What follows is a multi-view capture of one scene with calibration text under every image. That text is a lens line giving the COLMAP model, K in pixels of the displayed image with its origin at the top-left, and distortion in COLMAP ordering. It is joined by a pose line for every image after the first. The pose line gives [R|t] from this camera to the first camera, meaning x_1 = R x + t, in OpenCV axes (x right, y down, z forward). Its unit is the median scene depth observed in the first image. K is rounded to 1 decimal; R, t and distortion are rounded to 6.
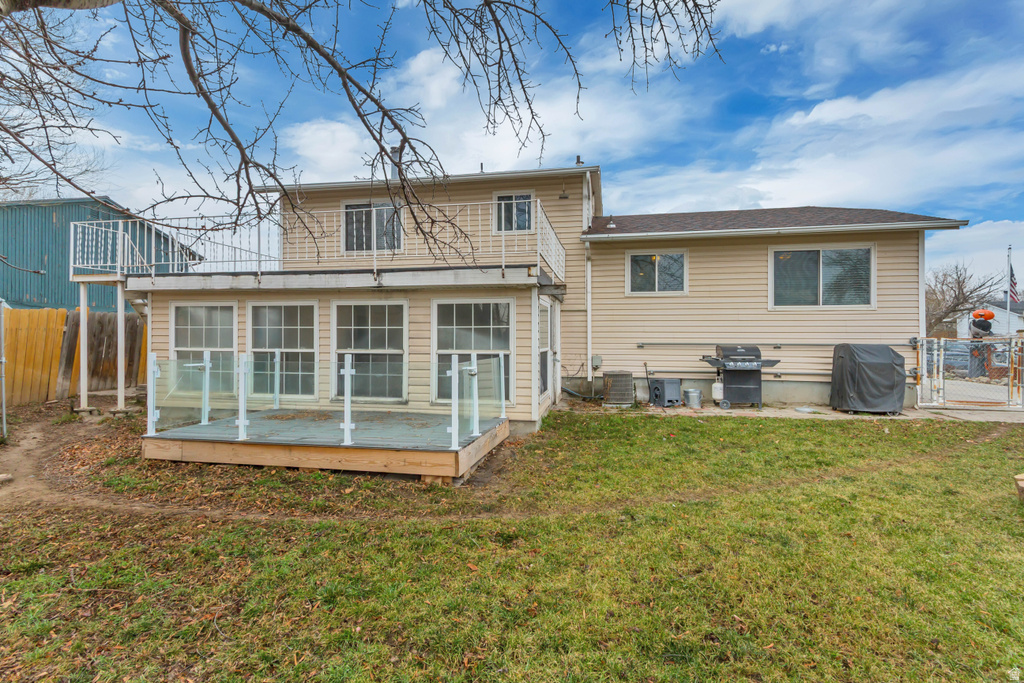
lens RADIAL K [[476.2, 0, 511.7], [0, 476.2, 337.5], [0, 0, 1]] dist [0.011538, -0.000218]
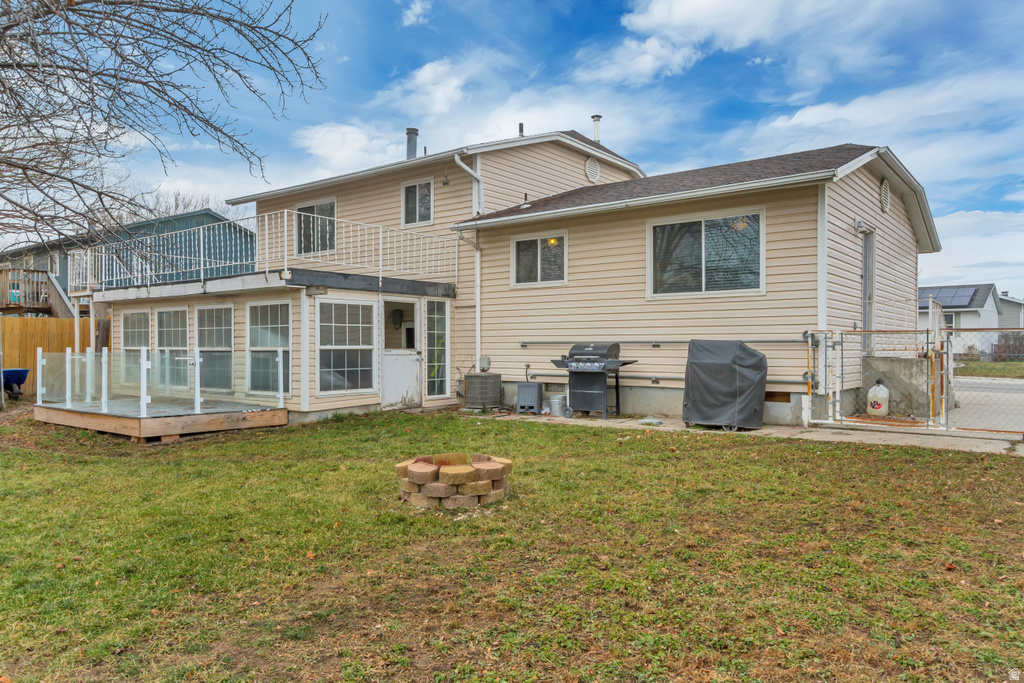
lens RADIAL K [[700.9, 0, 512.0], [0, 700.9, 341.5], [0, 0, 1]] dist [0.024326, 0.000333]
pose [[0.895498, -0.007153, -0.445007, 0.884873], [0.004499, 0.999965, -0.007021, 0.021408], [0.445042, 0.004286, 0.895499, -0.165331]]
